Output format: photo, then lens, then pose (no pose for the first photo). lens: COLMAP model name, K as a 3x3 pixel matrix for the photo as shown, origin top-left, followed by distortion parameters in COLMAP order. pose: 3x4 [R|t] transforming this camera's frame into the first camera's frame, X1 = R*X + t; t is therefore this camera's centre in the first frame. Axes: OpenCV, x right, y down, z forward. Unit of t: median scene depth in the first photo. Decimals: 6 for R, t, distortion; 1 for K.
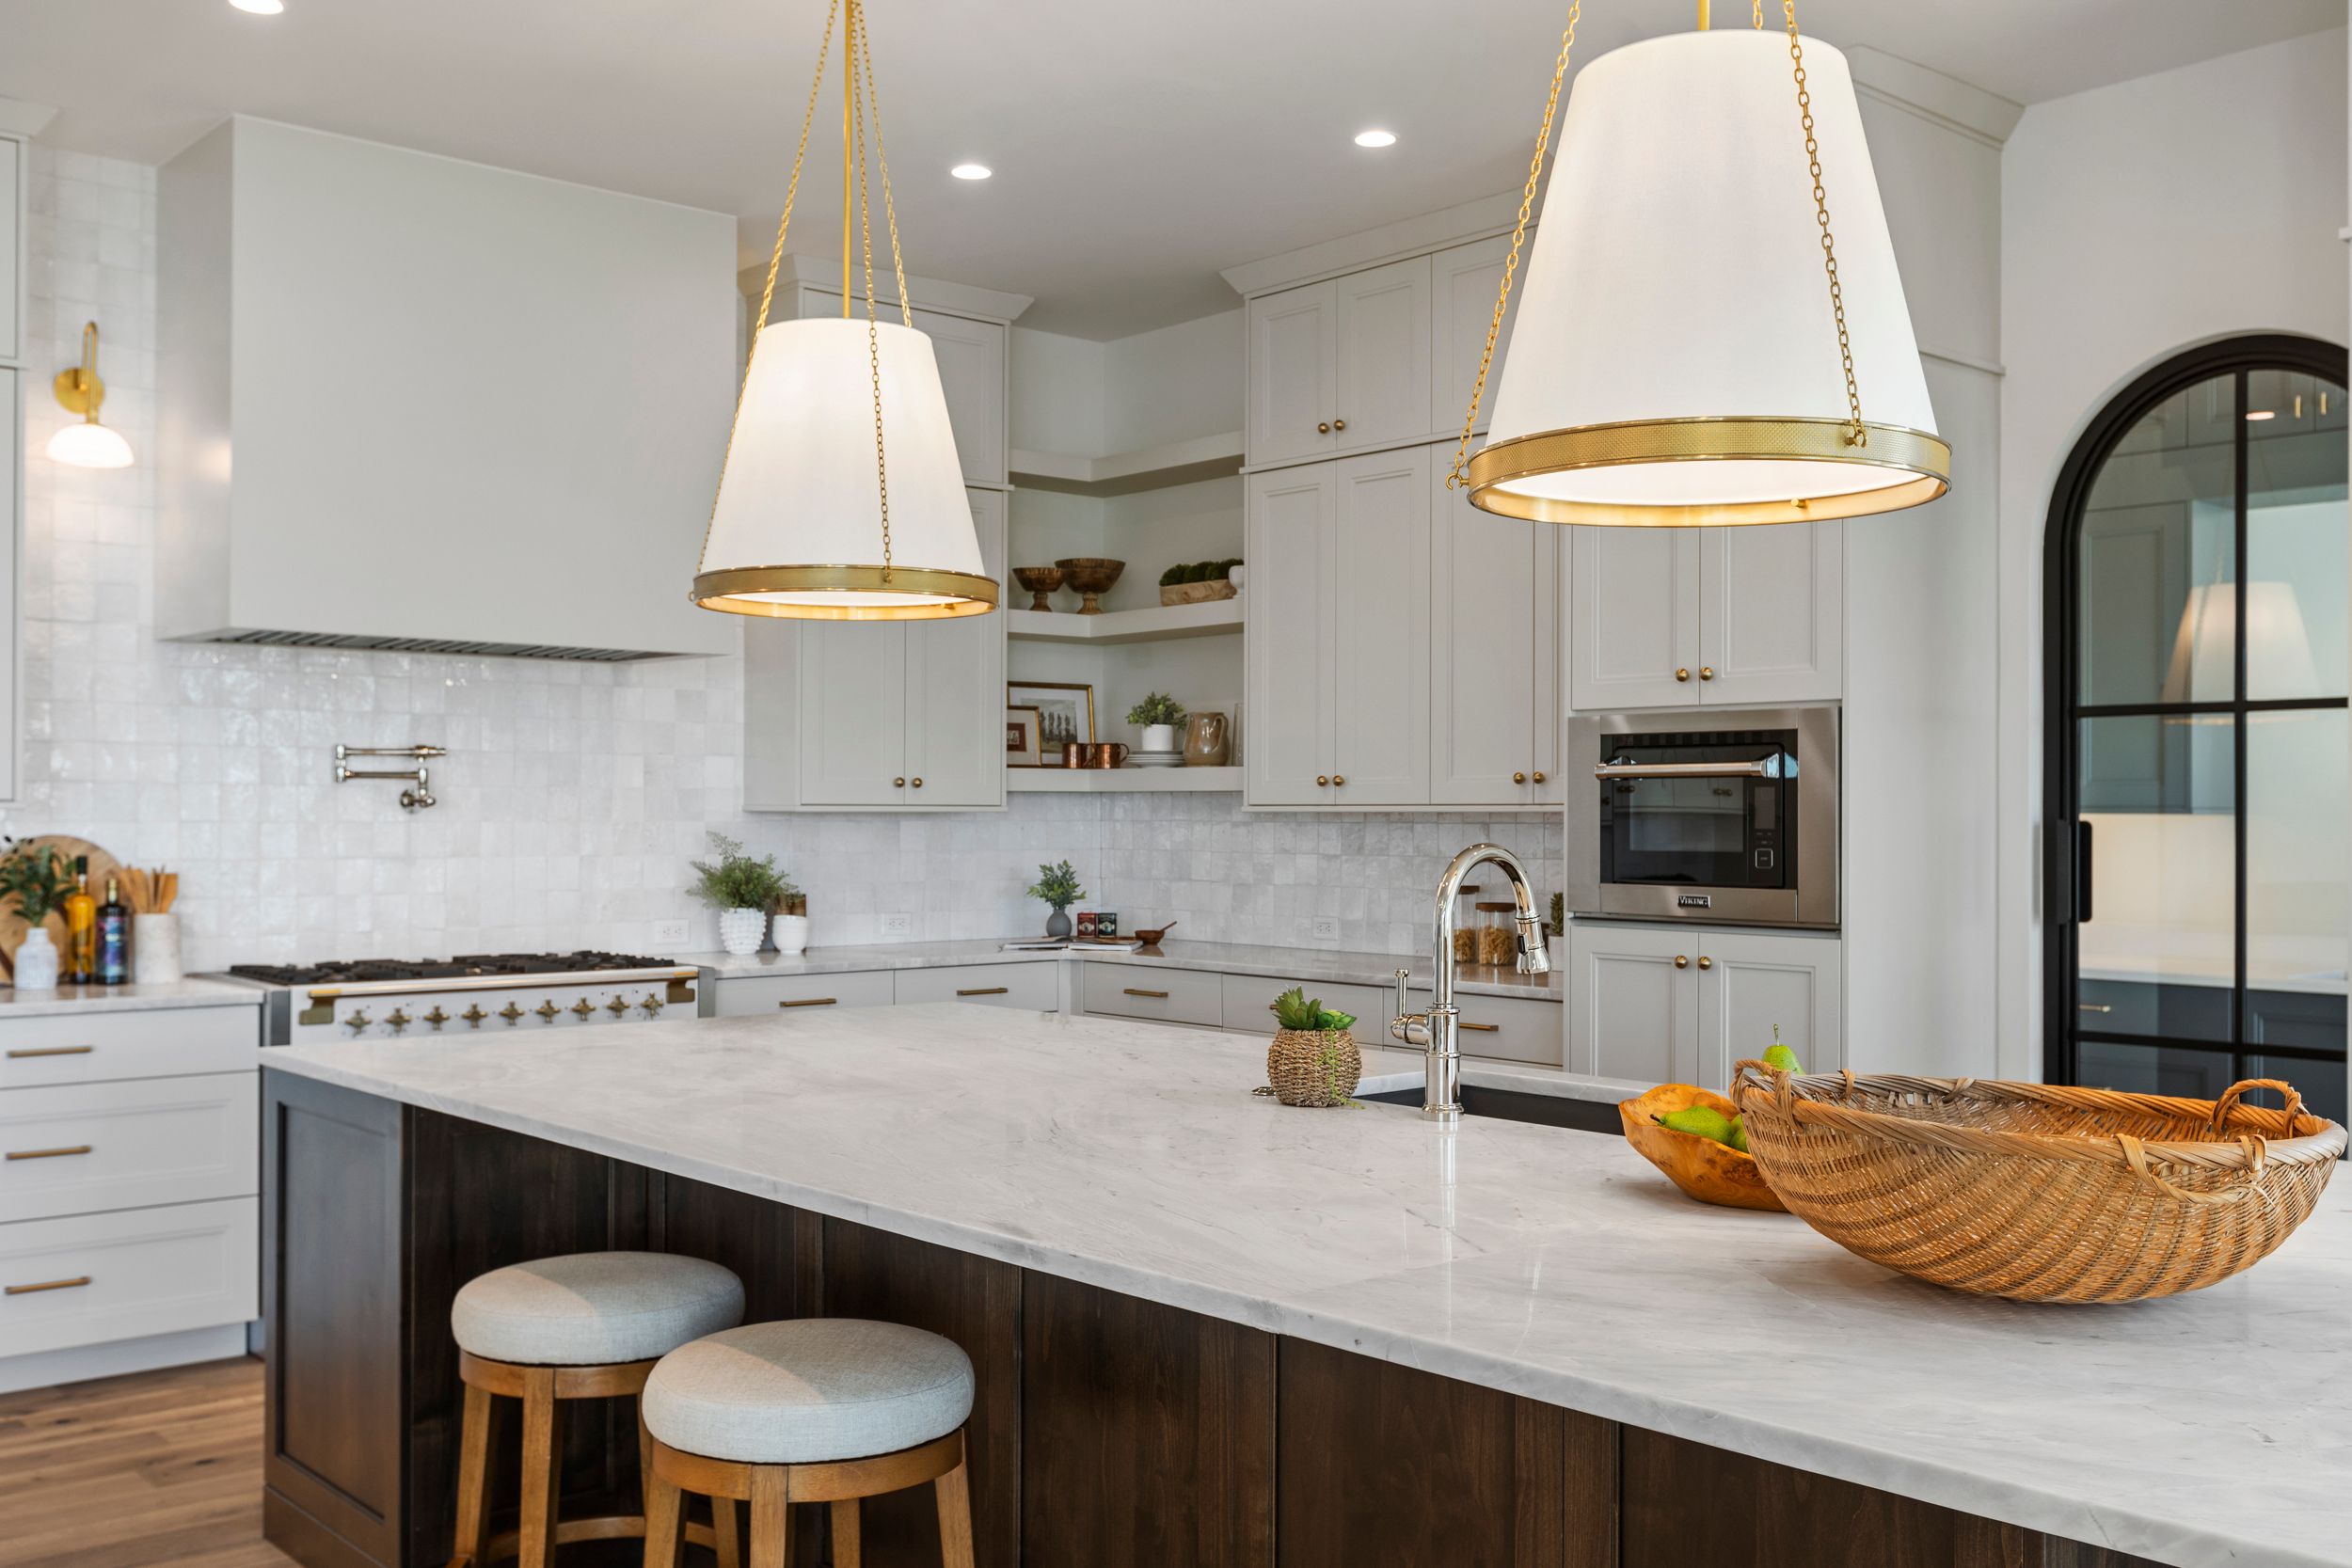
lens RADIAL K [[2165.0, 0, 1166.2], [0, 2165.0, 761.3], [0, 0, 1]] dist [-0.014862, -0.012053]
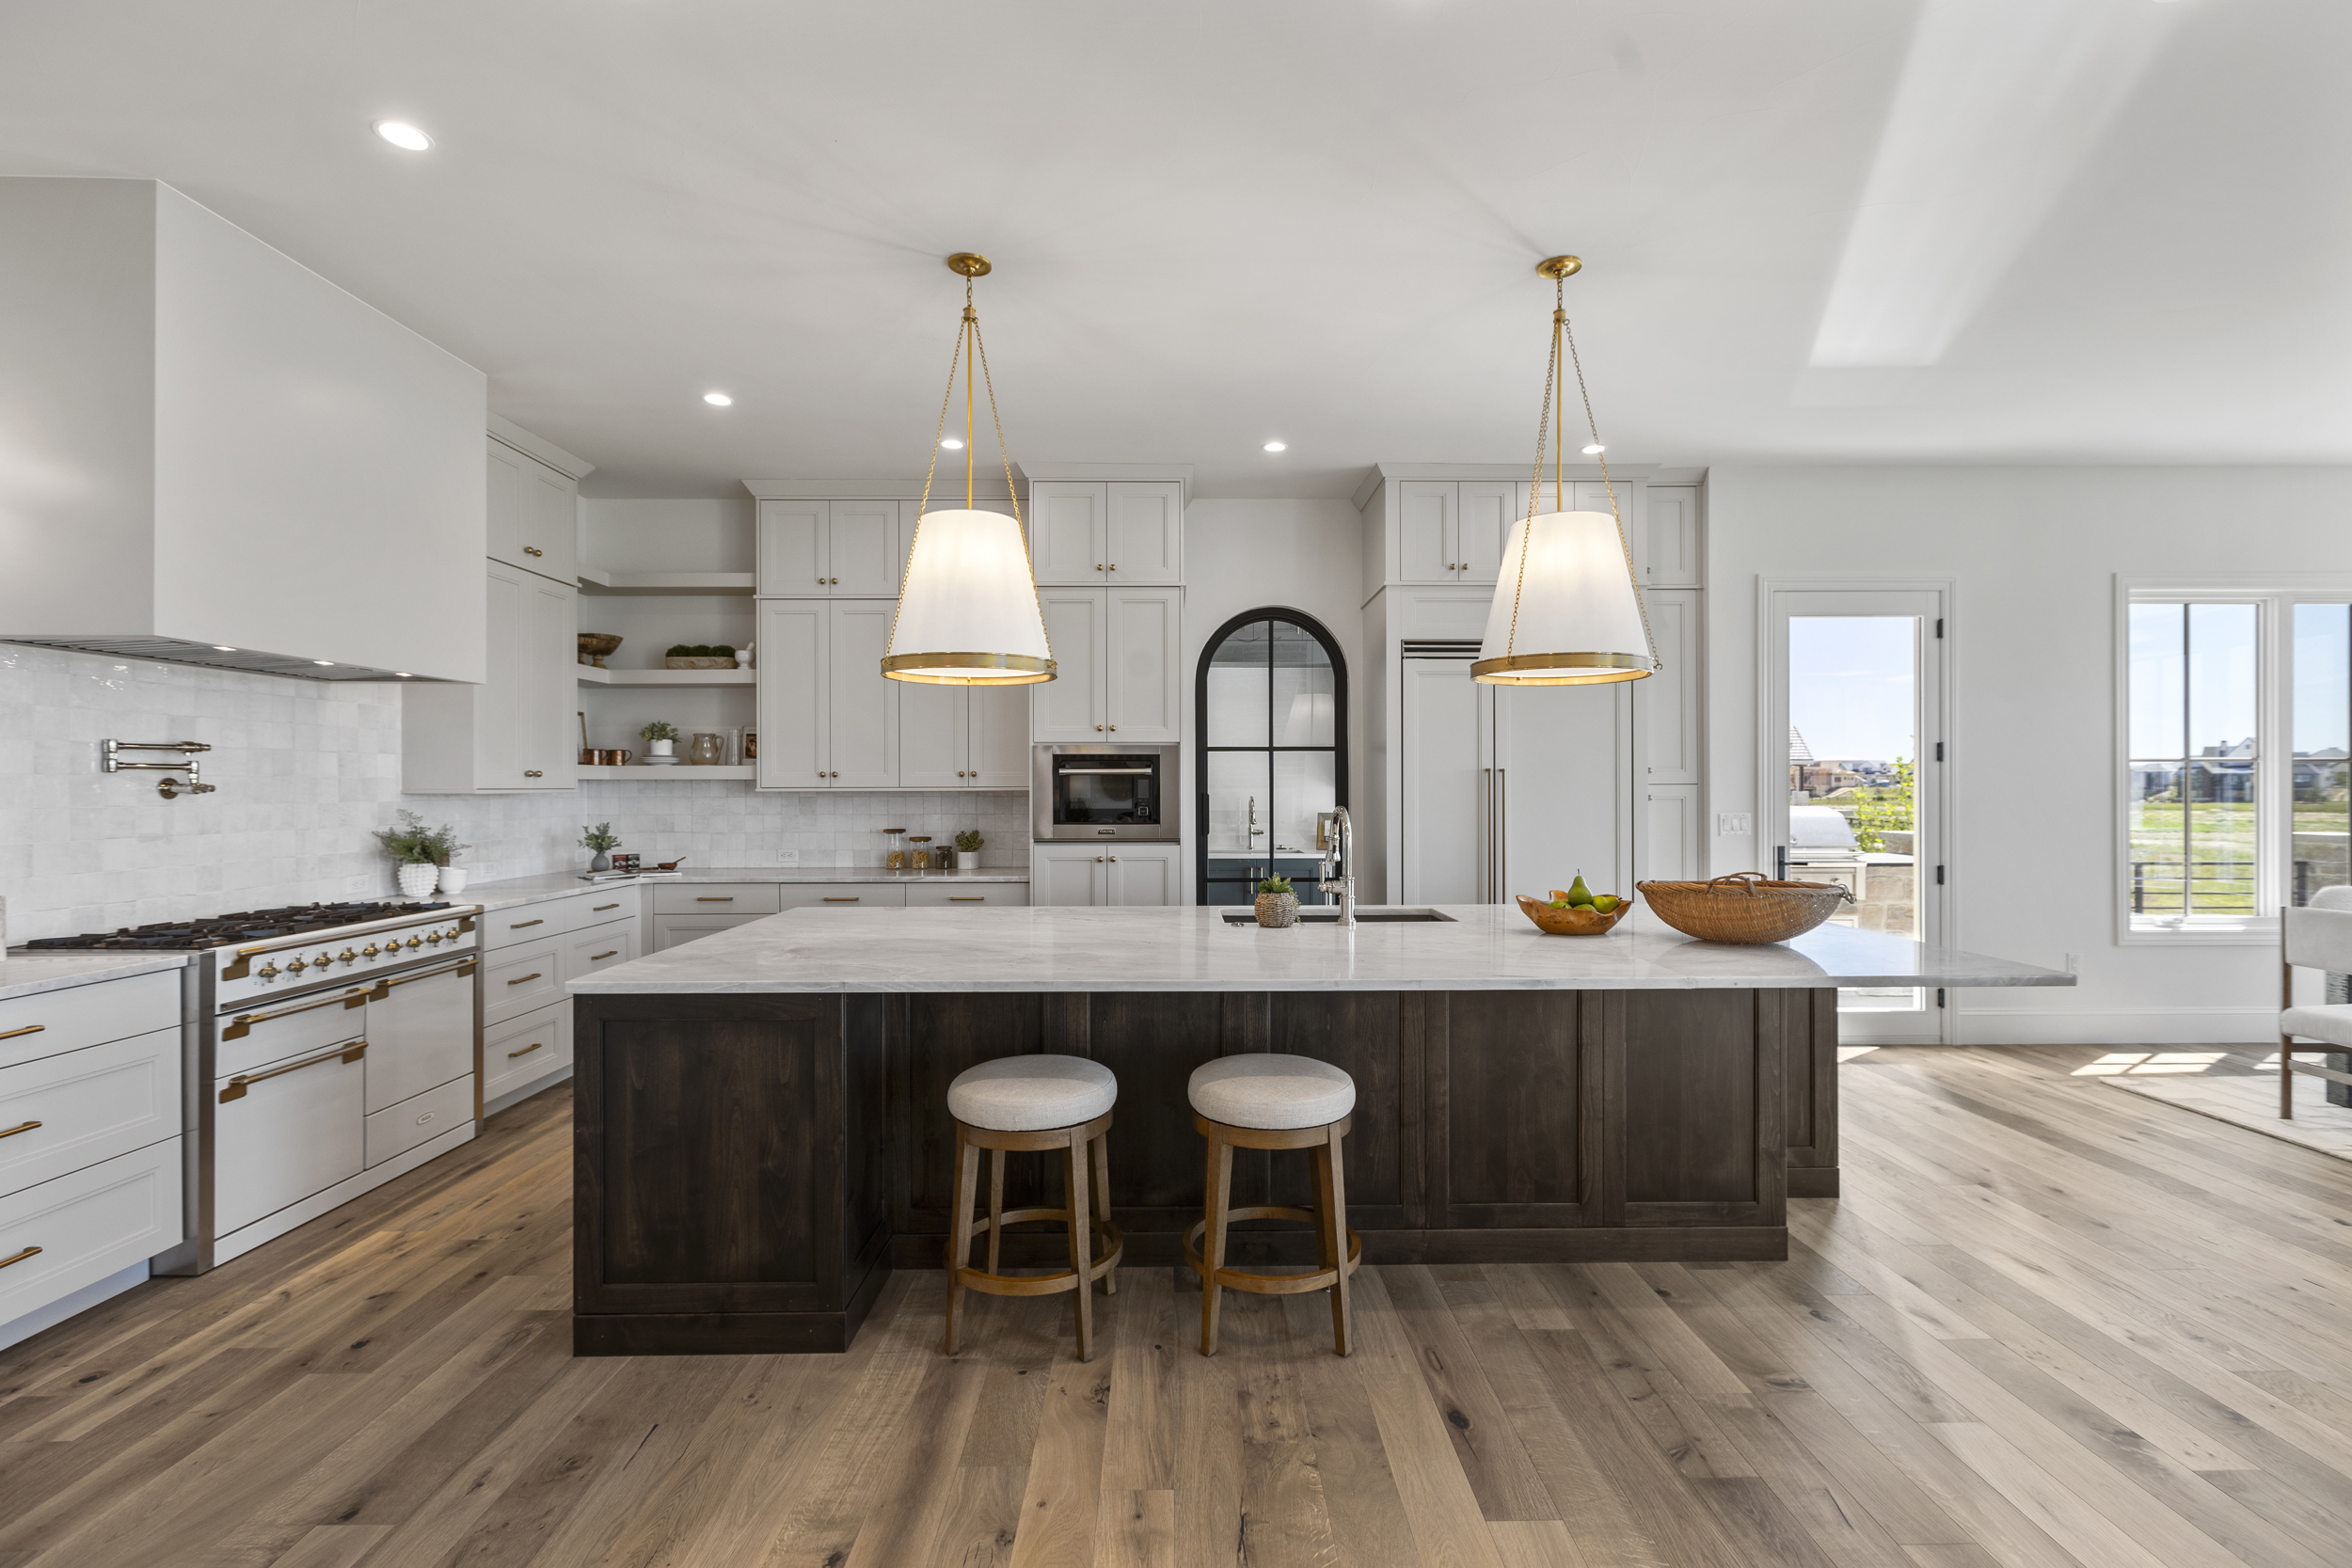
lens RADIAL K [[1046.0, 0, 1192.1], [0, 1046.0, 785.1], [0, 0, 1]] dist [0.011663, -0.007772]
pose [[0.649421, -0.002883, 0.760424, -0.426646], [-0.013814, 0.999783, 0.015588, -0.000104], [-0.760304, -0.020627, 0.649240, 0.202251]]
